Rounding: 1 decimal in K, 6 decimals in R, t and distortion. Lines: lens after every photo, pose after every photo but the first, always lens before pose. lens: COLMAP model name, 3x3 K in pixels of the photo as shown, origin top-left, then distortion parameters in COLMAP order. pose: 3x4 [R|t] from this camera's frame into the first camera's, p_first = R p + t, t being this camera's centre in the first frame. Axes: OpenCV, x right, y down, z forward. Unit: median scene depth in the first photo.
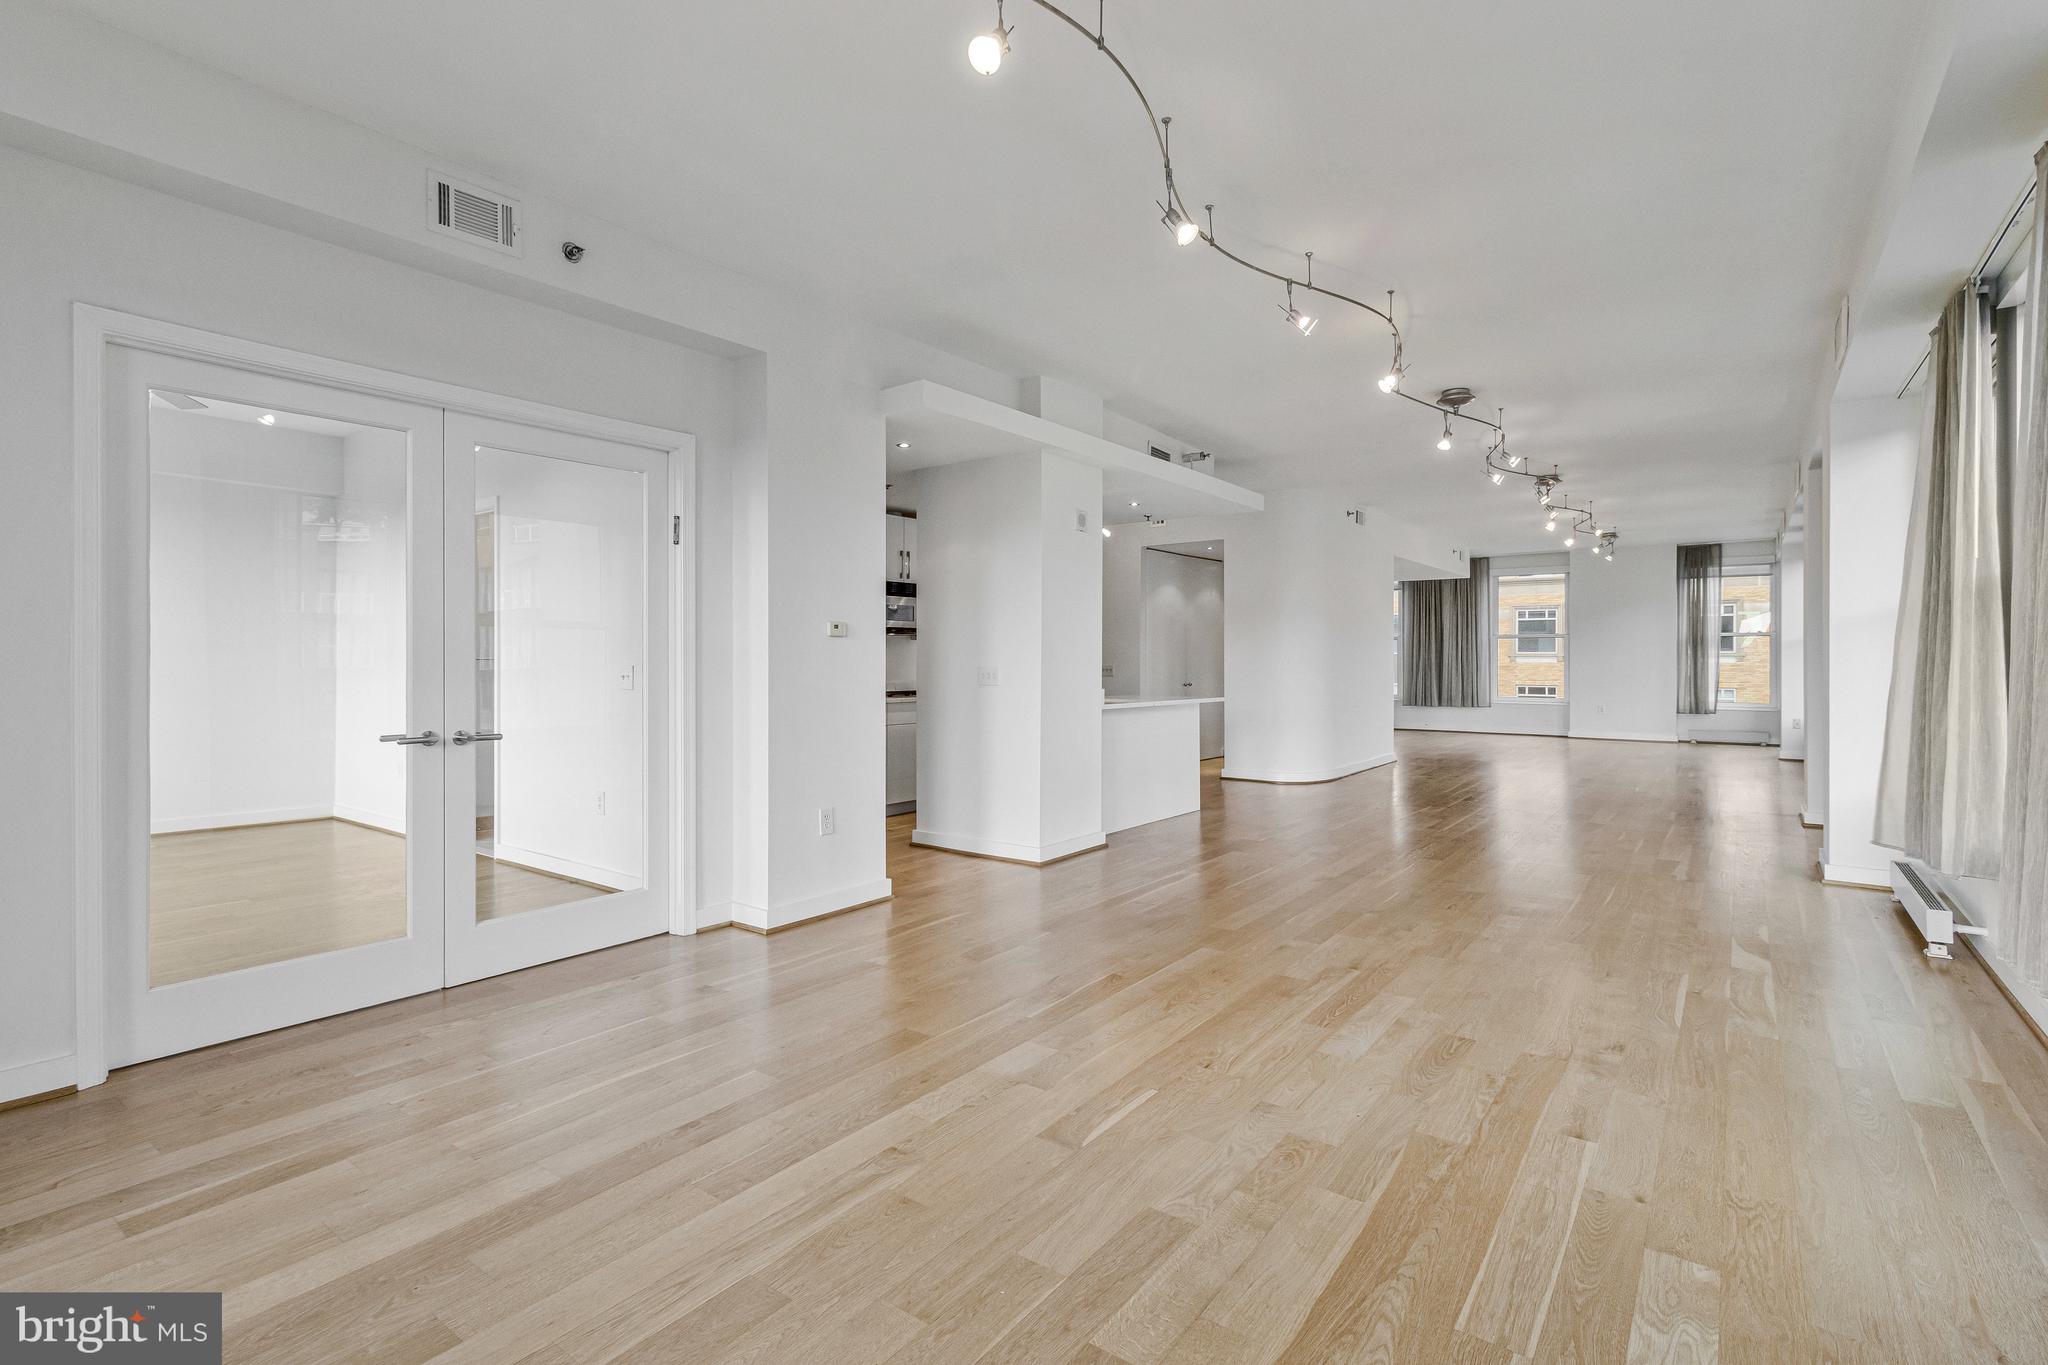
lens RADIAL K [[957.2, 0, 1032.6], [0, 957.2, 669.3], [0, 0, 1]] dist [-0.000040, 0.000063]
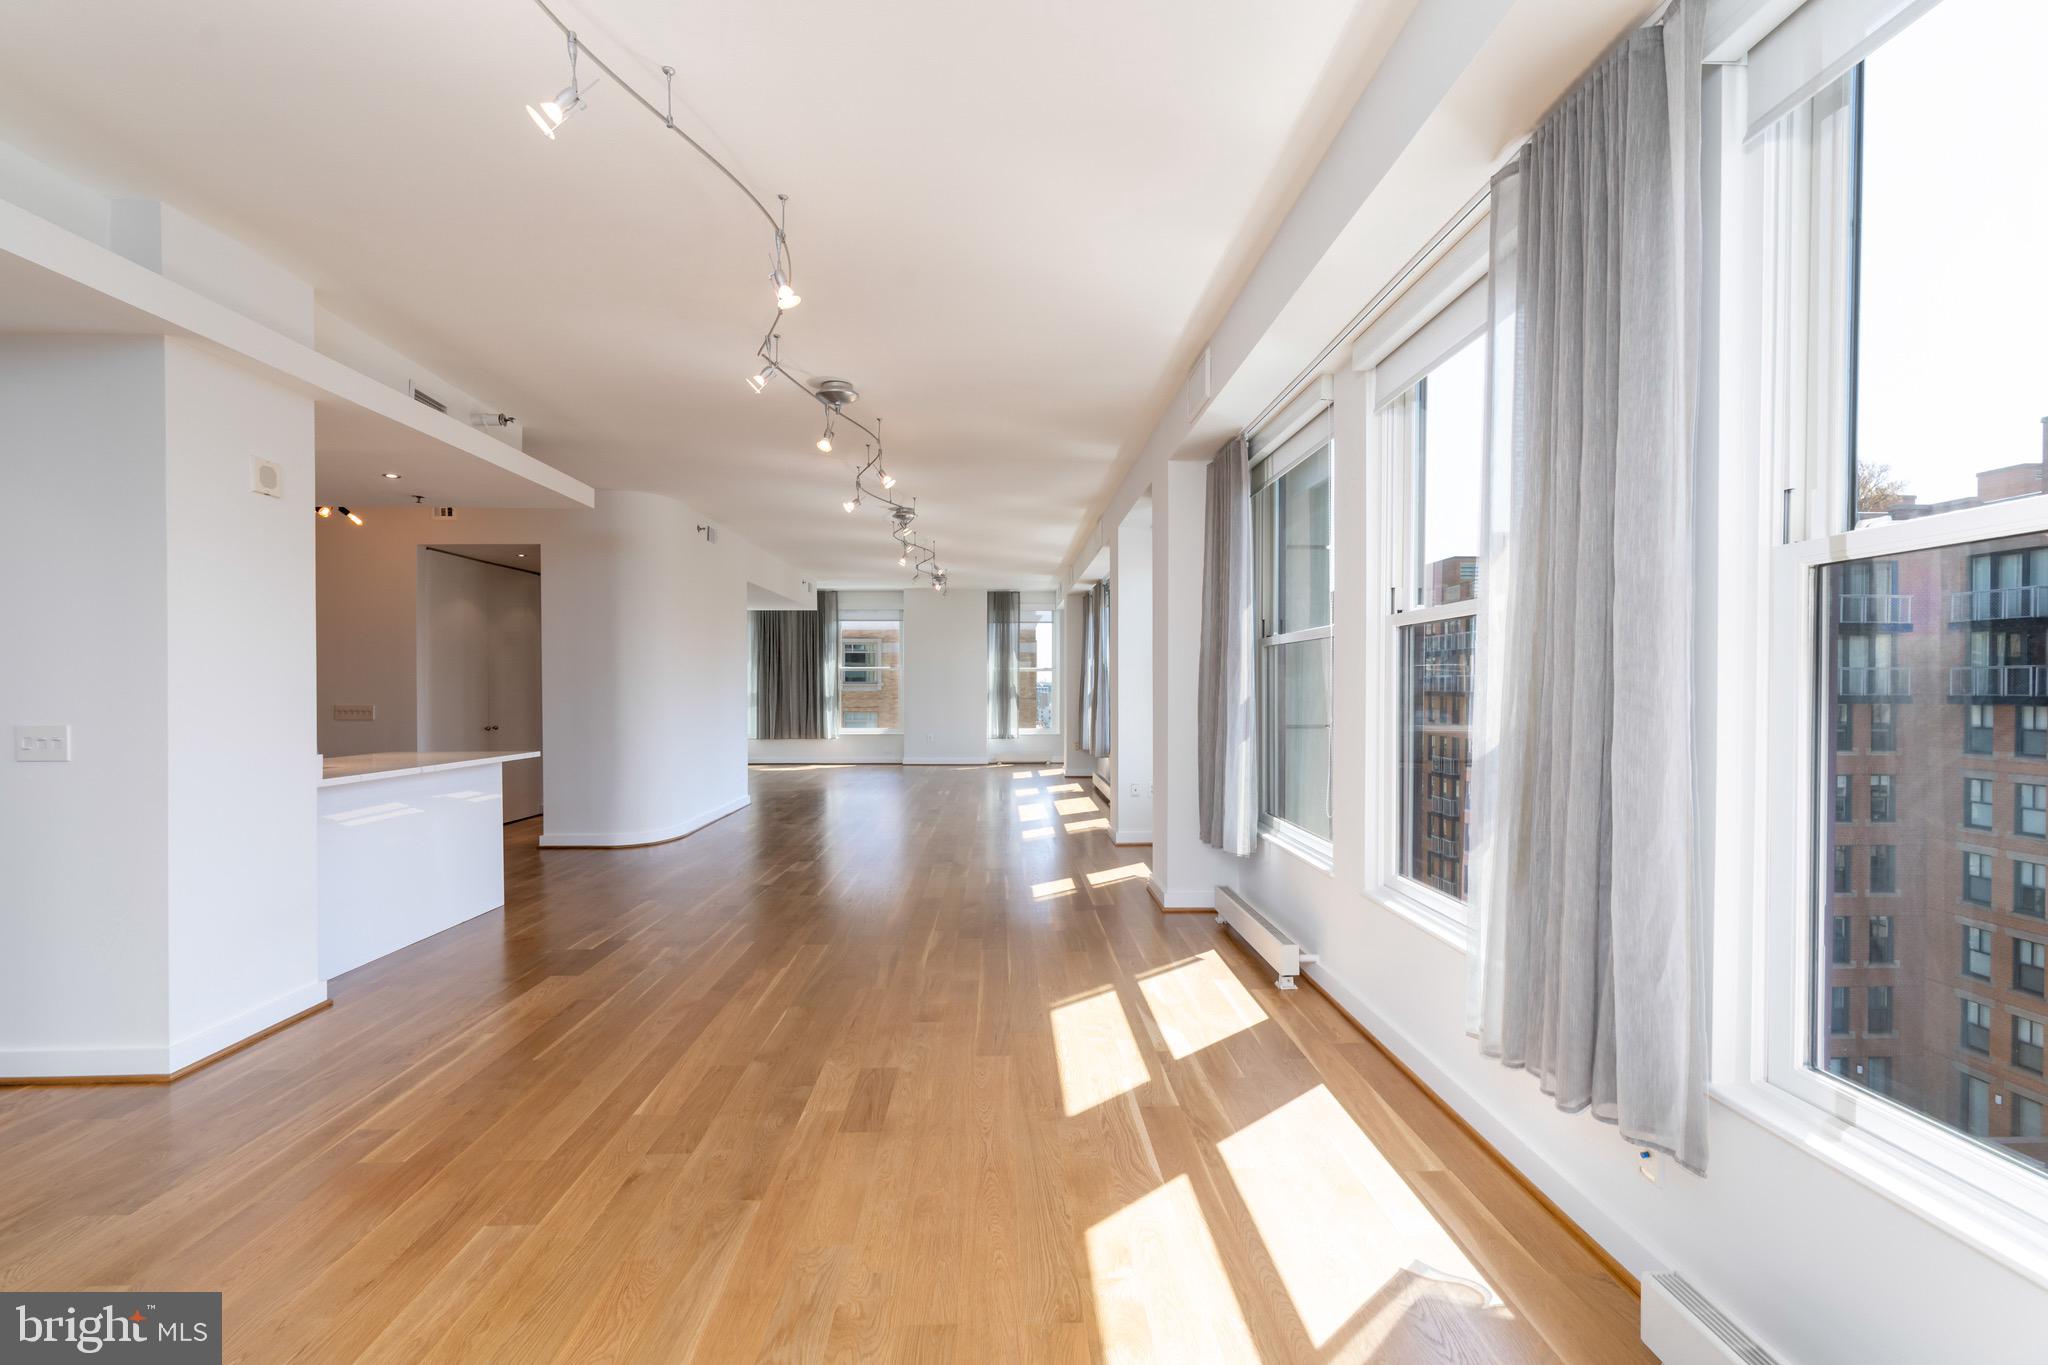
lens RADIAL K [[951.9, 0, 1017.9], [0, 951.9, 691.5], [0, 0, 1]] dist [0.030083, 0.000062]
pose [[0.794267, -0.004254, 0.607554, 0.040515], [0.009302, 0.999943, -0.005159, -0.010413], [-0.607497, 0.009749, 0.794262, 0.173741]]
